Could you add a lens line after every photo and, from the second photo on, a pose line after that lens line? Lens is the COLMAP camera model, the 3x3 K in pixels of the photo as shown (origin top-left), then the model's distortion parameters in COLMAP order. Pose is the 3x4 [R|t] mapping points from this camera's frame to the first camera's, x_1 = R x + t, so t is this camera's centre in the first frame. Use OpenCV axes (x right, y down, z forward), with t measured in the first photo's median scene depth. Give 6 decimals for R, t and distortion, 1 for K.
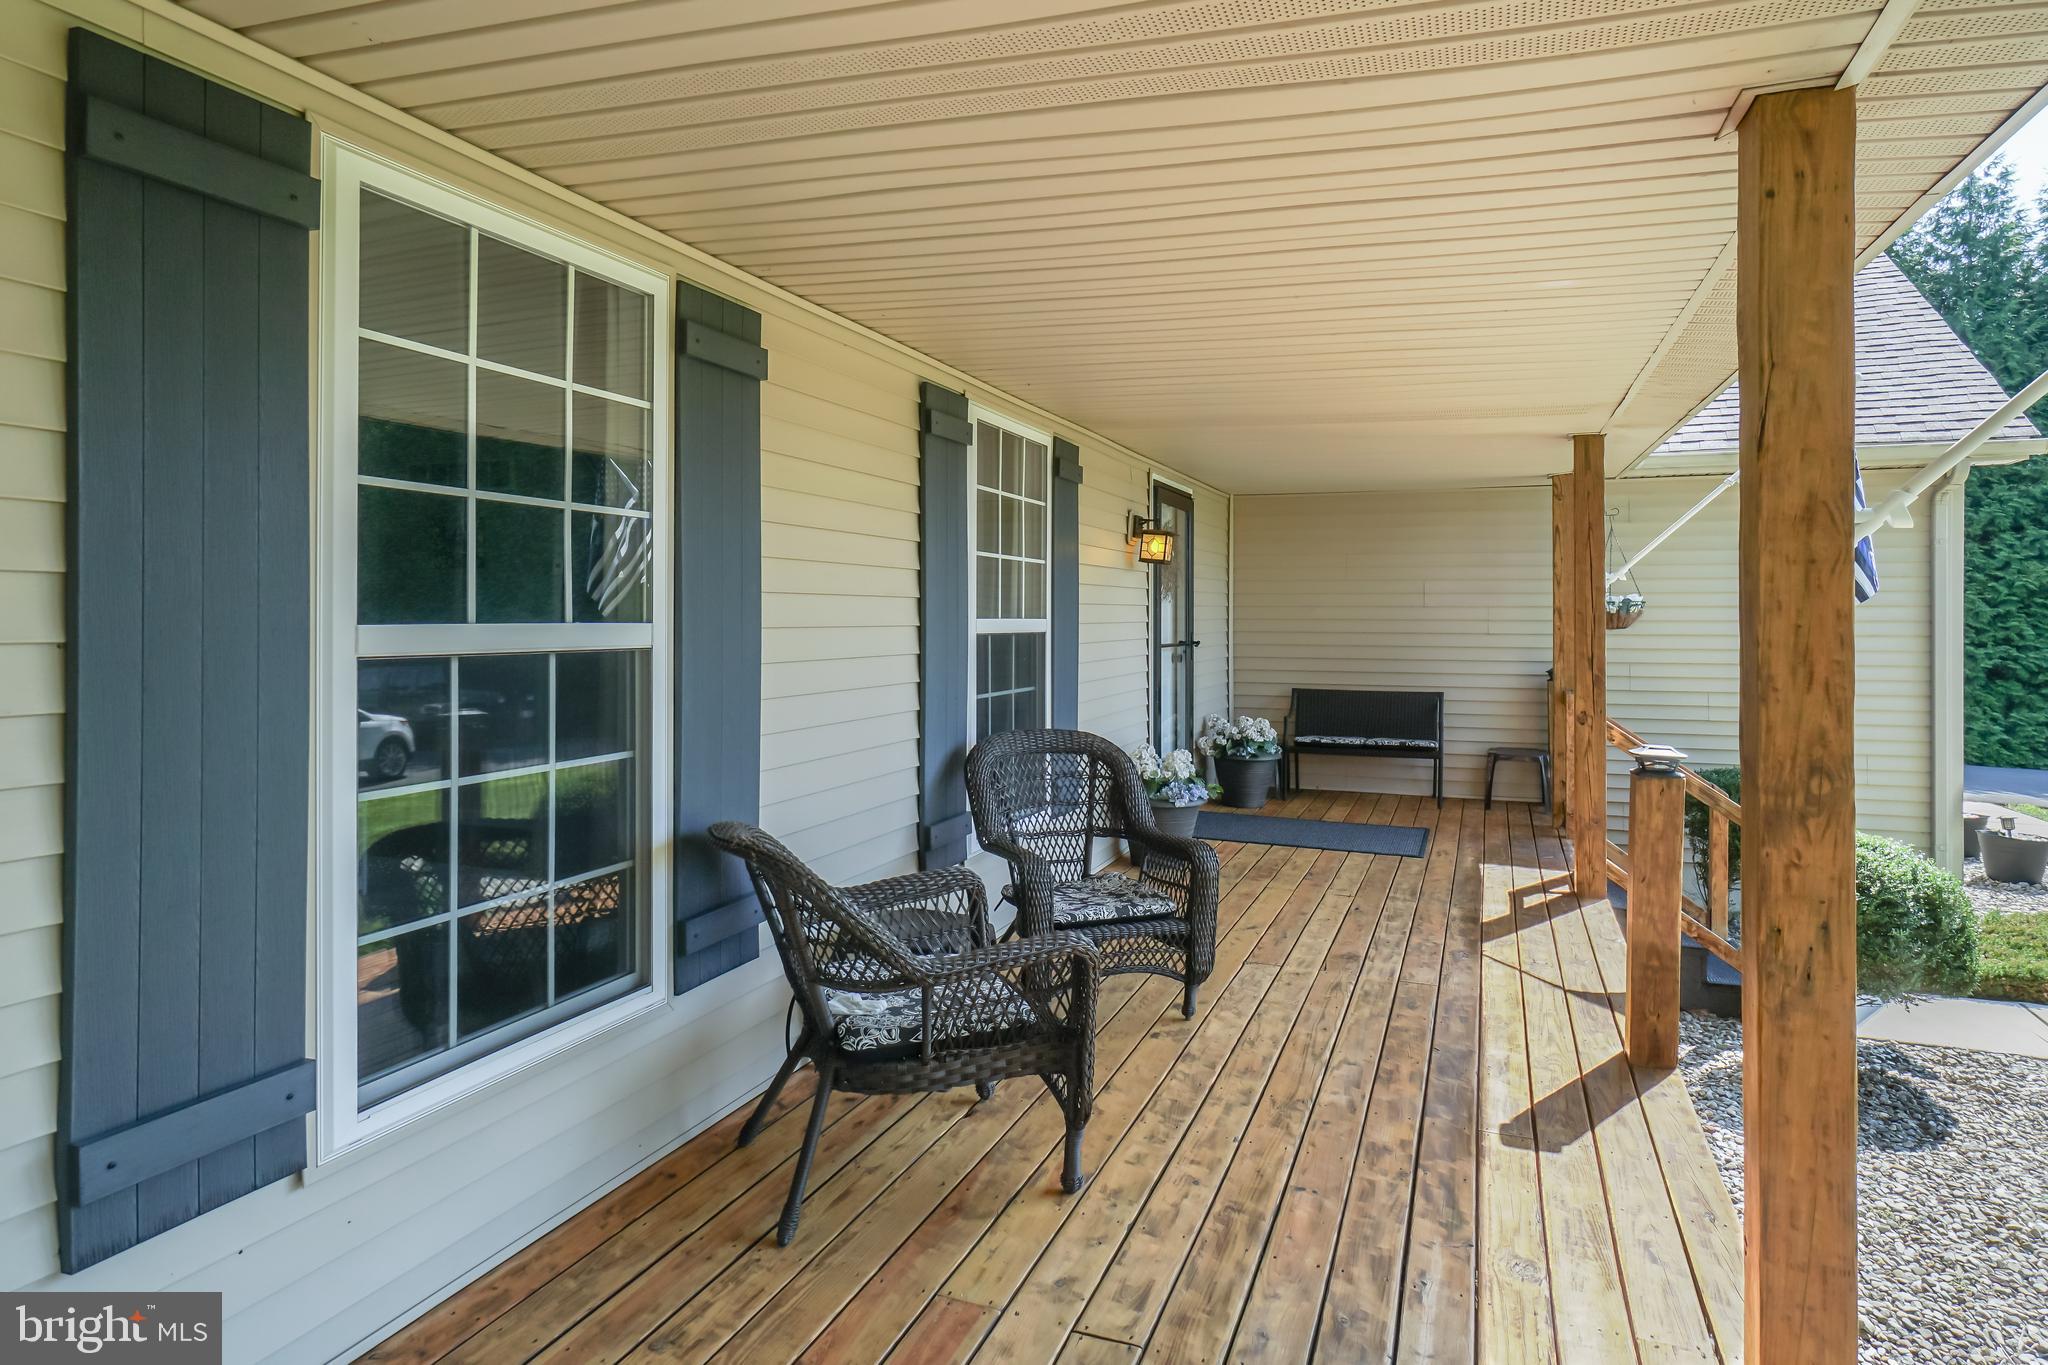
lens RADIAL K [[1322.5, 0, 996.4], [0, 1322.5, 678.3], [0, 0, 1]] dist [0.002150, 0.000241]
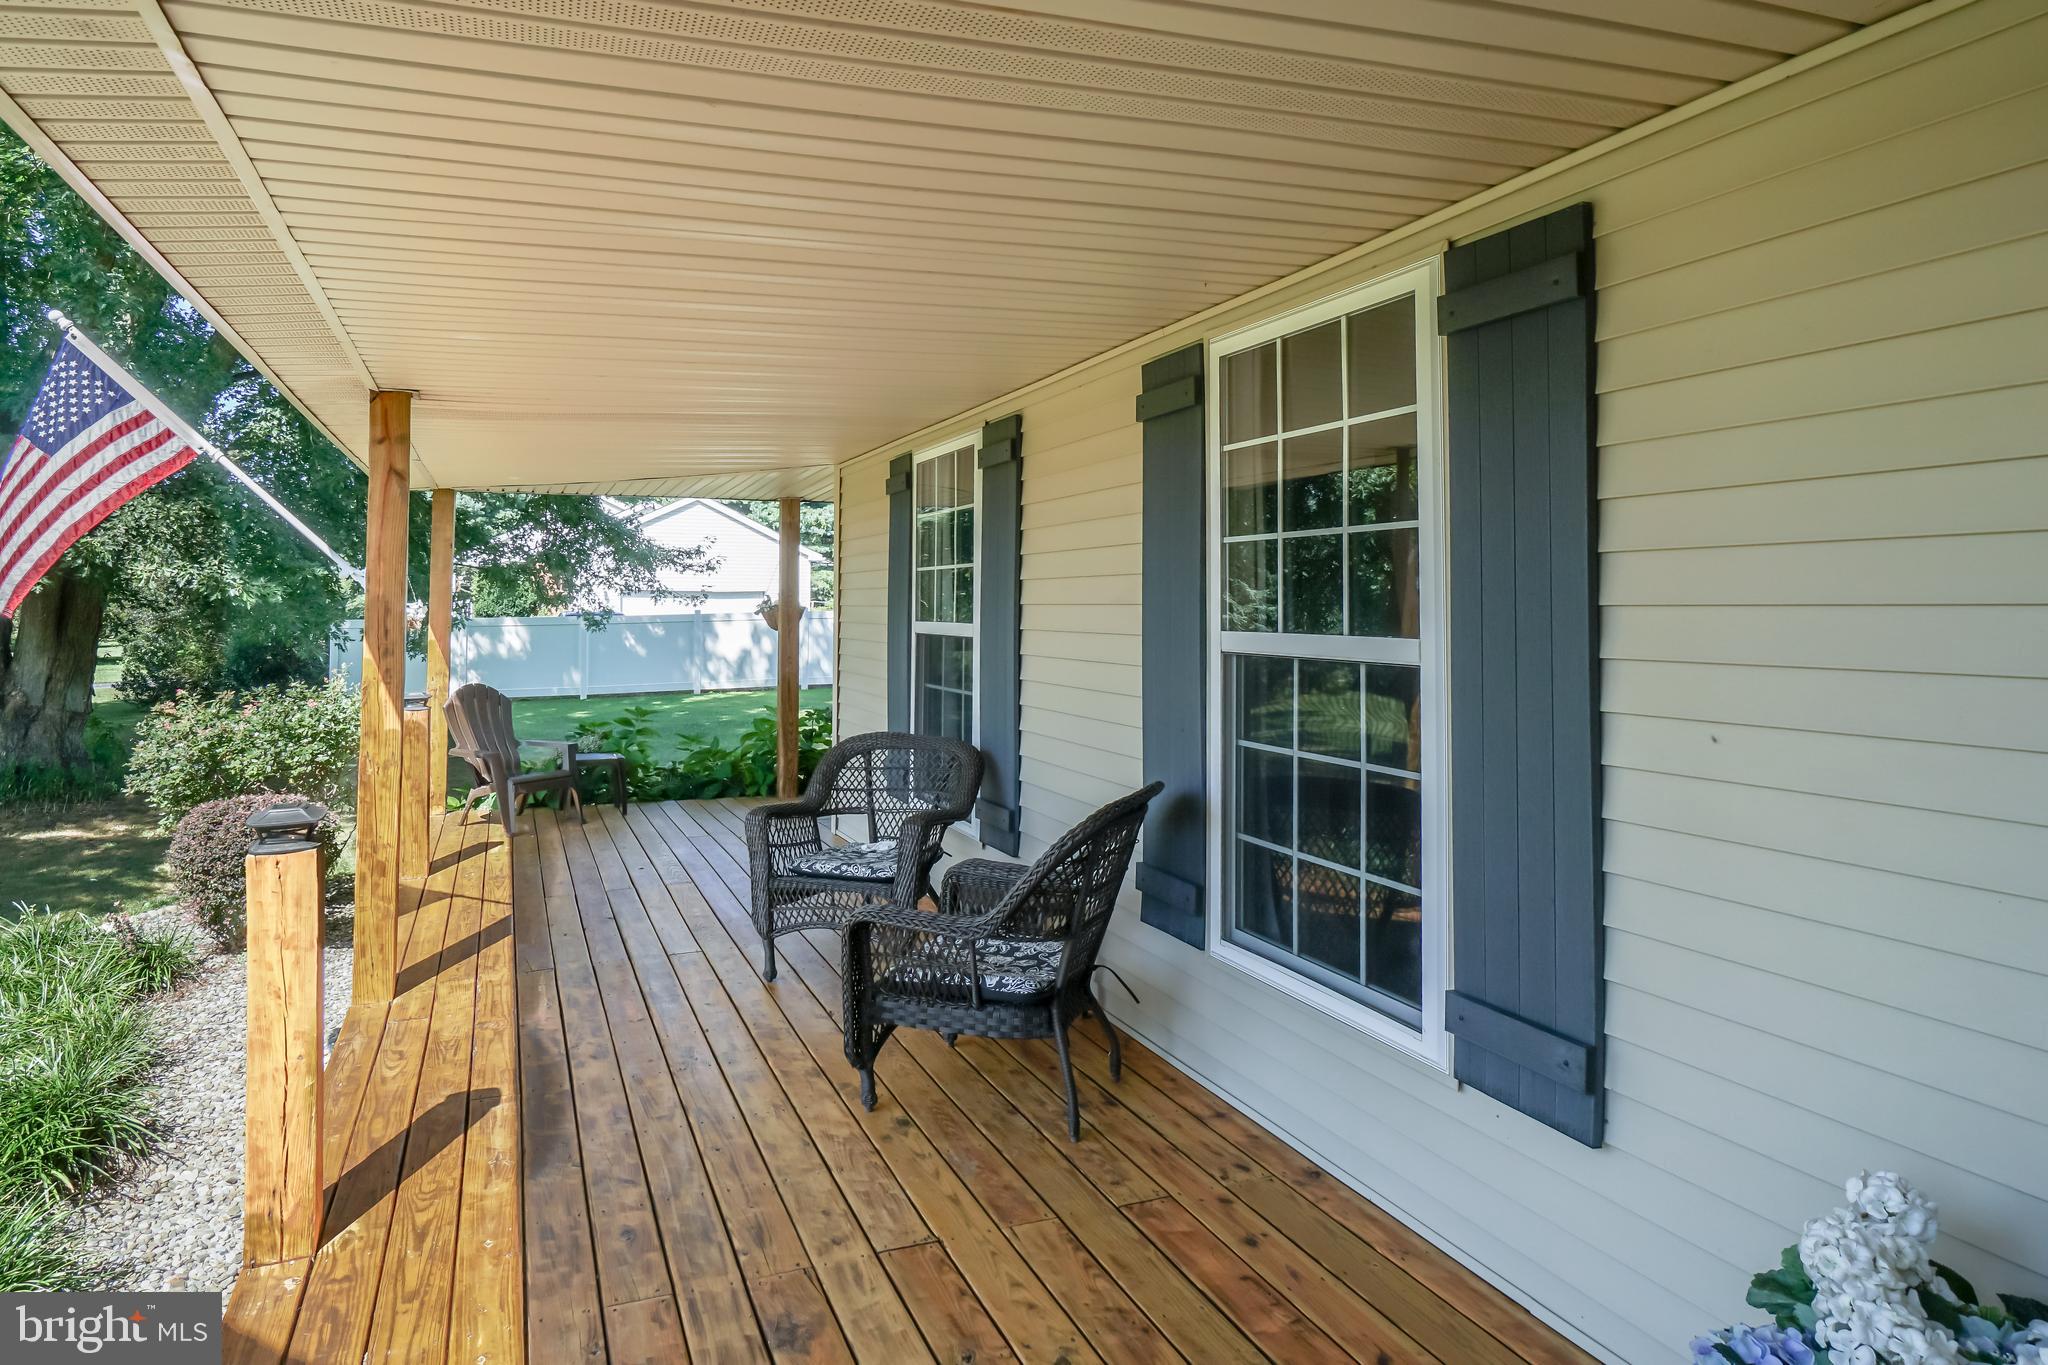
lens RADIAL K [[1322.5, 0, 996.4], [0, 1322.5, 678.3], [0, 0, 1]] dist [0.002150, 0.000241]
pose [[-0.752771, 0.010103, -0.658205, 0.680741], [-0.051048, 0.995975, 0.073669, -0.078464], [0.656300, 0.089056, -0.749226, 1.776603]]
